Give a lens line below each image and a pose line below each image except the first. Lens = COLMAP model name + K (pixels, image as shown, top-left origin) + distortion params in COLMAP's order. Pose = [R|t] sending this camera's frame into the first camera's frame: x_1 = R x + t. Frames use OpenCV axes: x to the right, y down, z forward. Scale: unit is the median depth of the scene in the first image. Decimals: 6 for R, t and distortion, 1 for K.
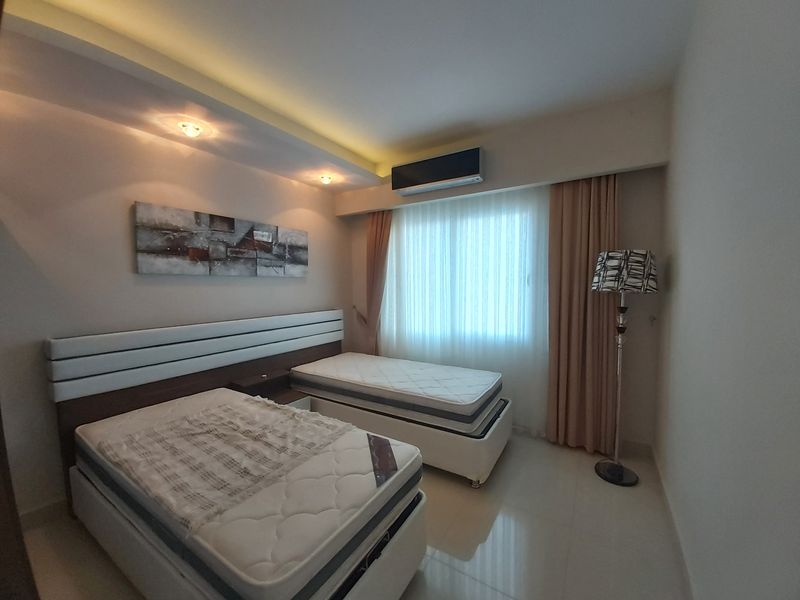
lens RADIAL K [[313.1, 0, 404.7], [0, 313.1, 296.8], [0, 0, 1]] dist [0.013669, -0.013356]
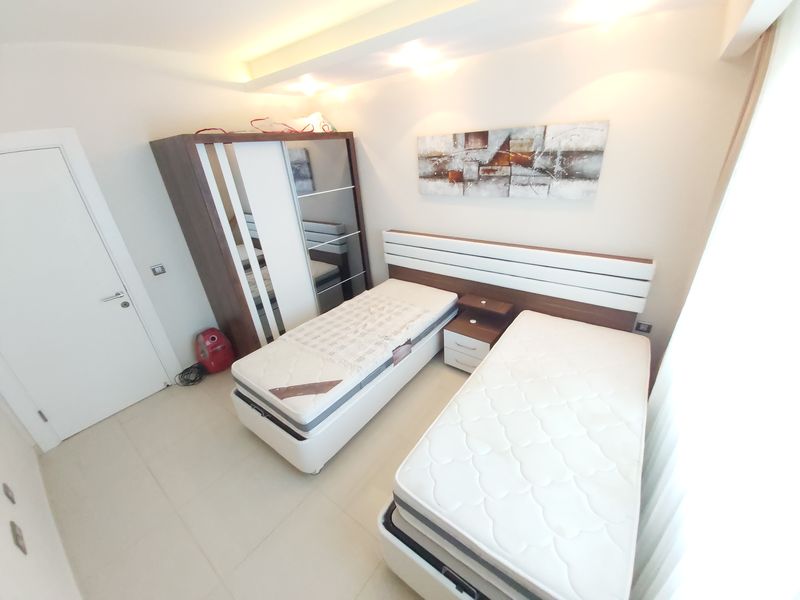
lens RADIAL K [[313.1, 0, 404.7], [0, 313.1, 296.8], [0, 0, 1]] dist [0.013669, -0.013356]
pose [[-0.084645, 0.439644, -0.894175, 0.494677], [0.024571, 0.898043, 0.439220, -0.224820], [0.996108, 0.015207, -0.086818, 0.852461]]
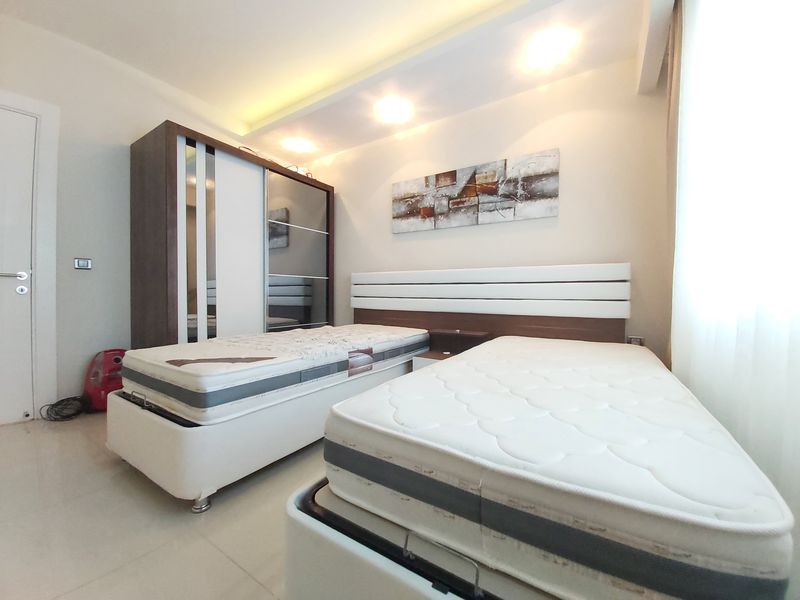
lens RADIAL K [[313.1, 0, 404.7], [0, 313.1, 296.8], [0, 0, 1]] dist [0.013669, -0.013356]
pose [[-0.003286, 0.012036, -0.999922, 0.476631], [-0.052134, 0.998566, 0.012191, 0.156562], [0.998635, 0.052170, -0.002654, 0.863852]]
